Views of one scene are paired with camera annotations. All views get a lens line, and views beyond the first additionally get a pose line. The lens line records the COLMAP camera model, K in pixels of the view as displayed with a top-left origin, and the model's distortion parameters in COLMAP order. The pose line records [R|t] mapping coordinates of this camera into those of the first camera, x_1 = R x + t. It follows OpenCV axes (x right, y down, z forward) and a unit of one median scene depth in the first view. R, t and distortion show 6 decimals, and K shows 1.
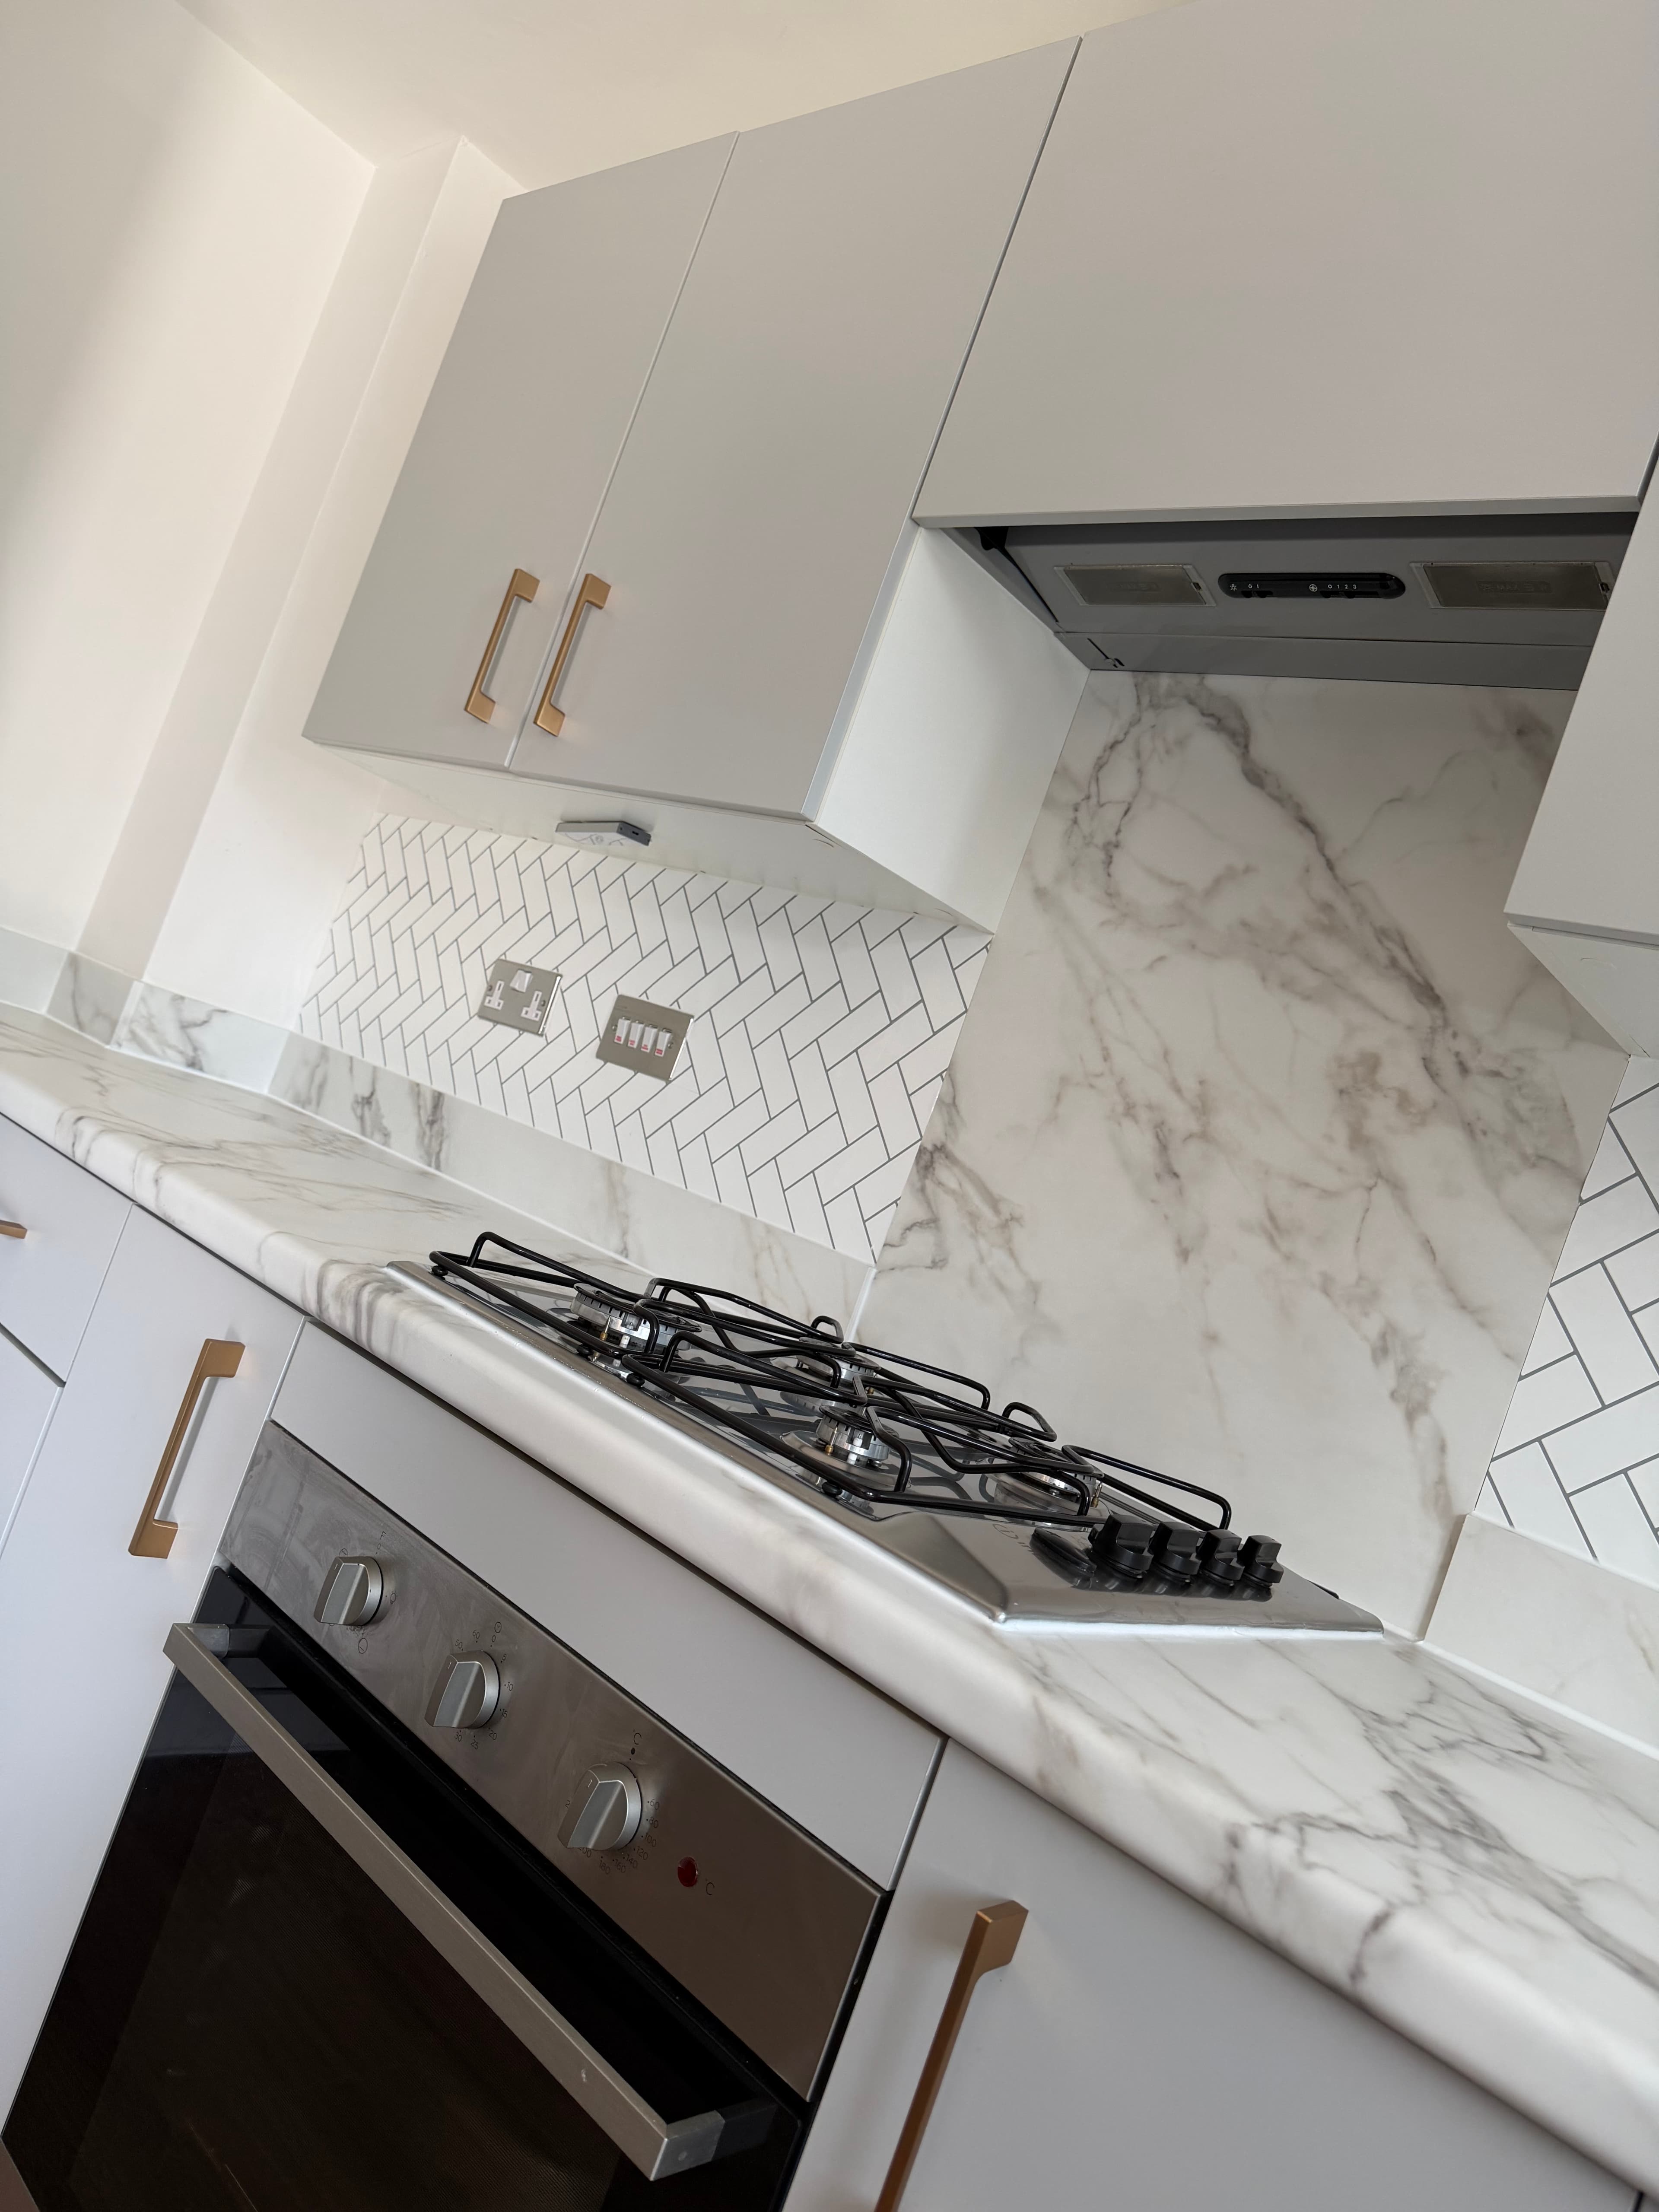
lens RADIAL K [[1632.2, 0, 843.5], [0, 1632.2, 1110.8], [0, 0, 1]] dist [0.067272, -0.036106]
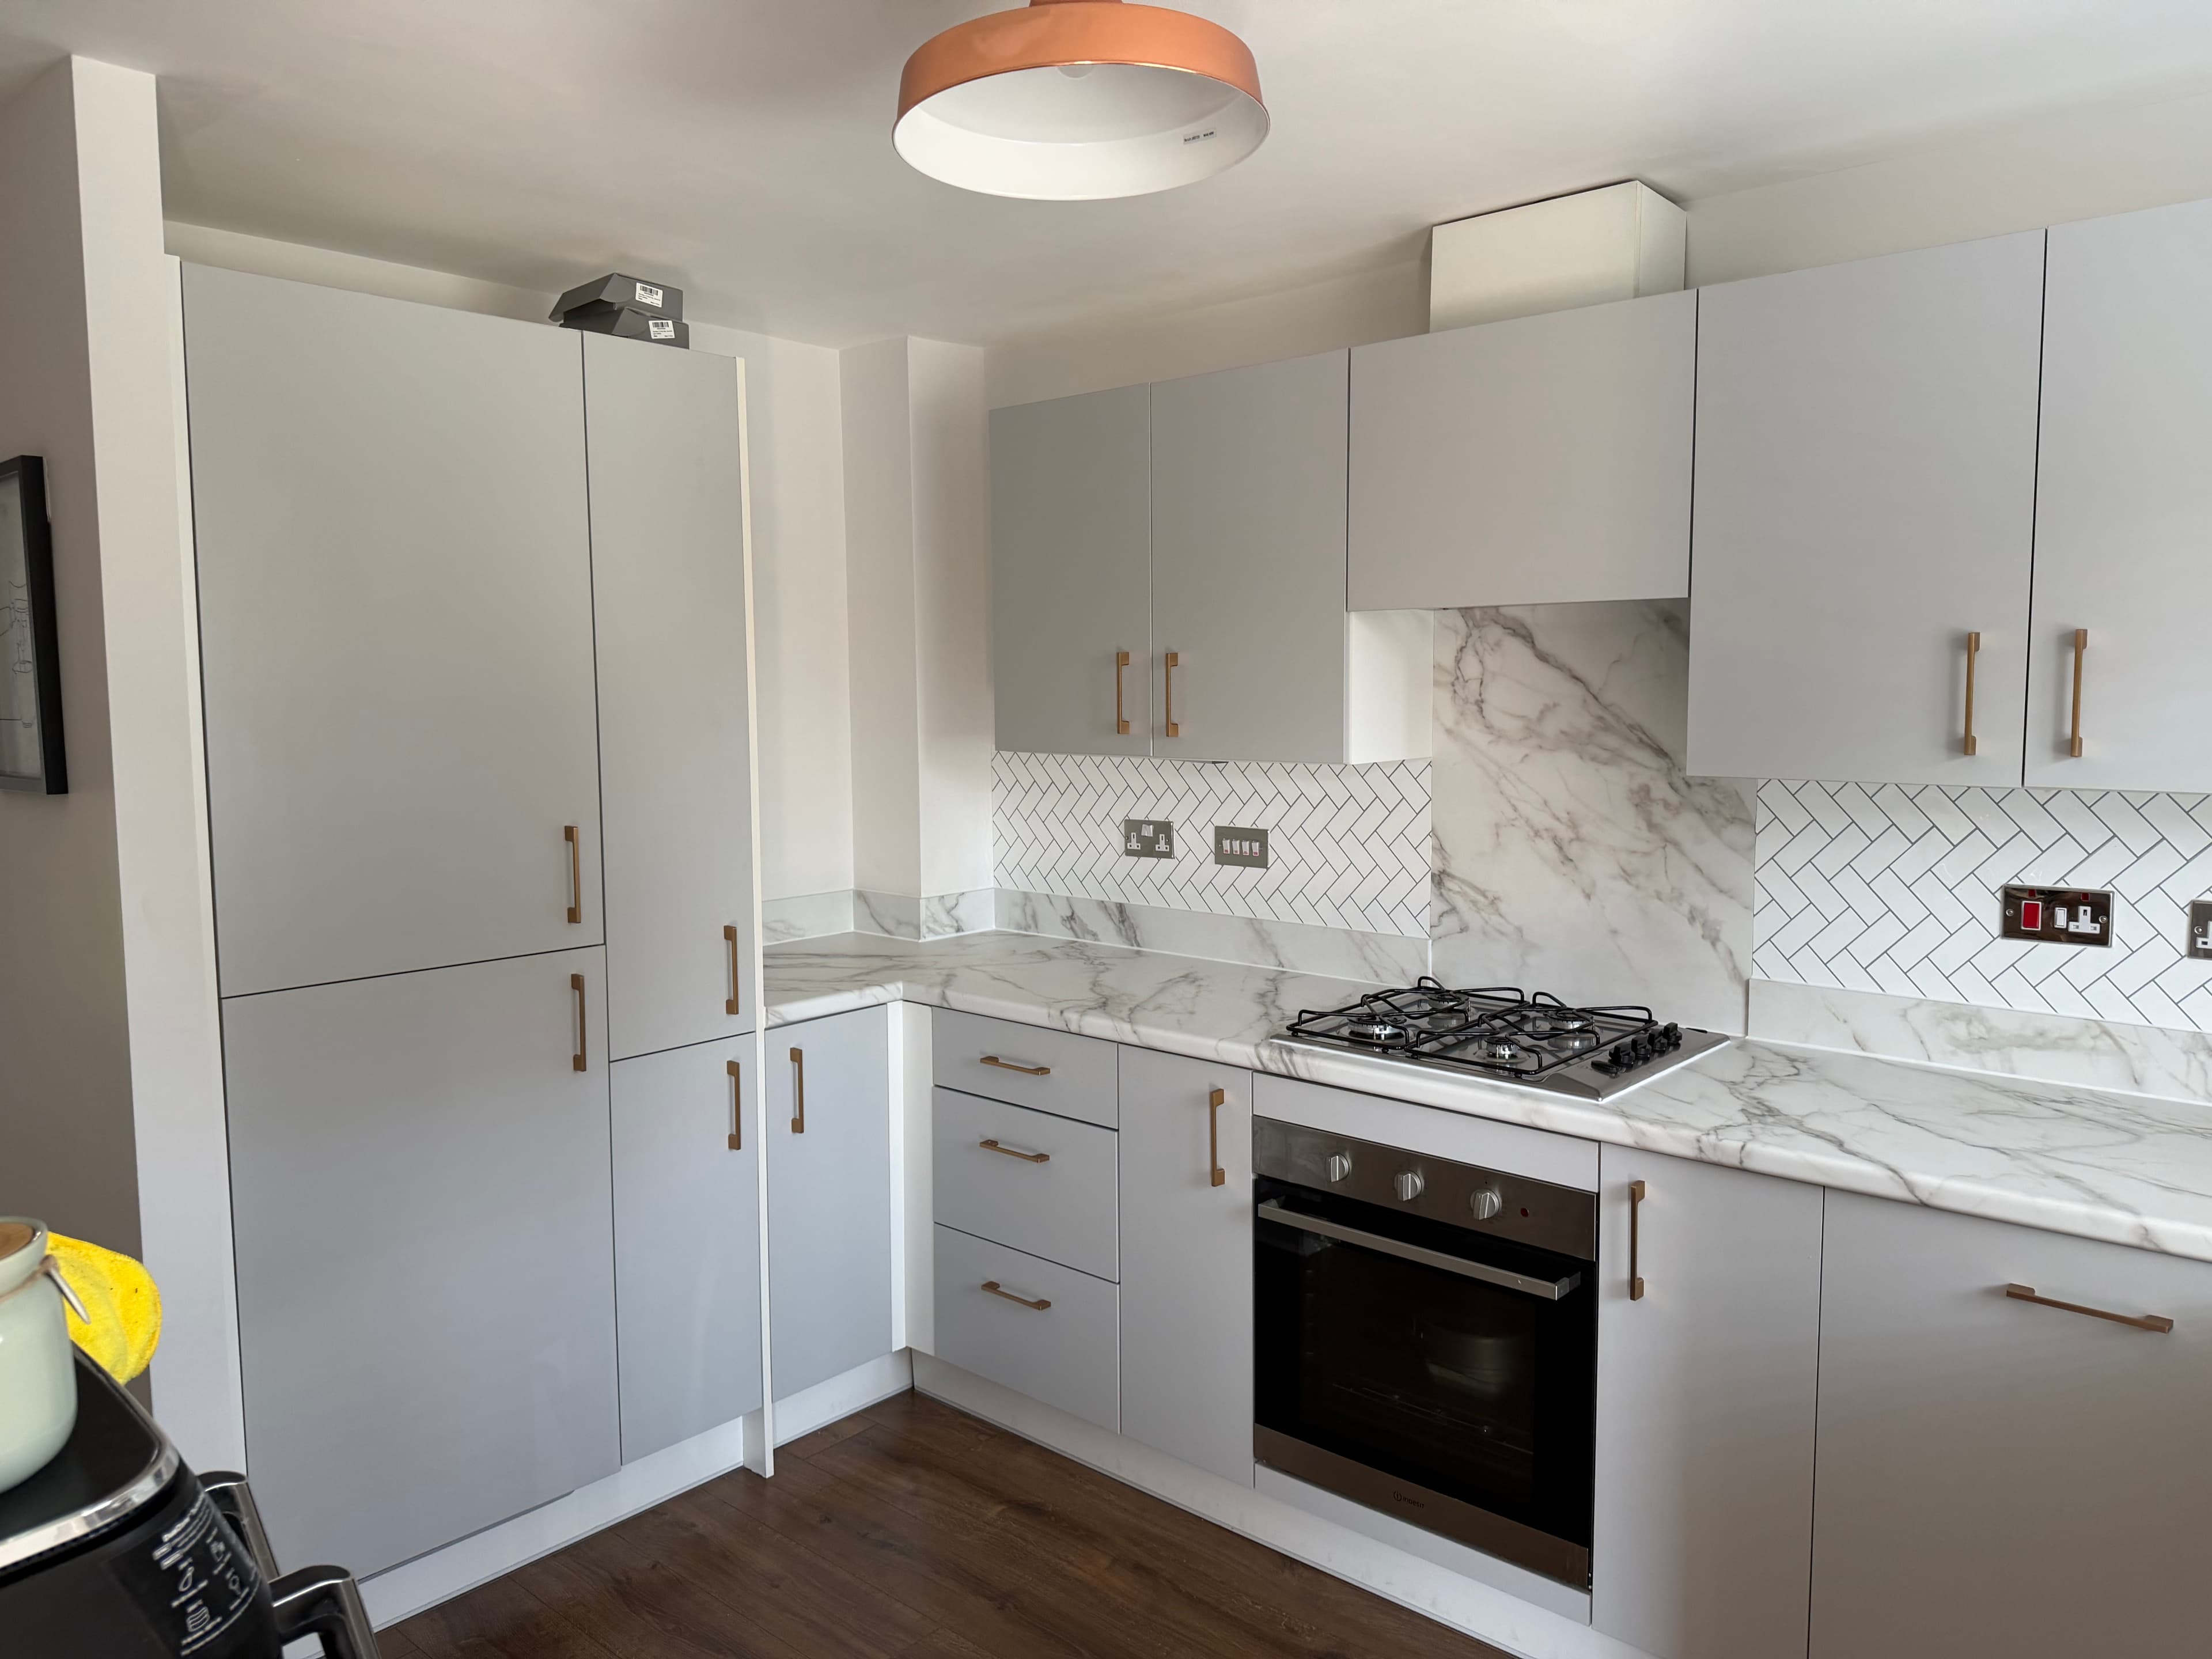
lens RADIAL K [[1632.2, 0, 1092.2], [0, 1632.2, 820.9], [0, 0, 1]] dist [0.067272, -0.036106]
pose [[0.937721, -0.344815, -0.042209, -0.257582], [0.347384, 0.930112, 0.119234, -0.461799], [-0.001855, -0.126471, 0.991969, -1.043273]]
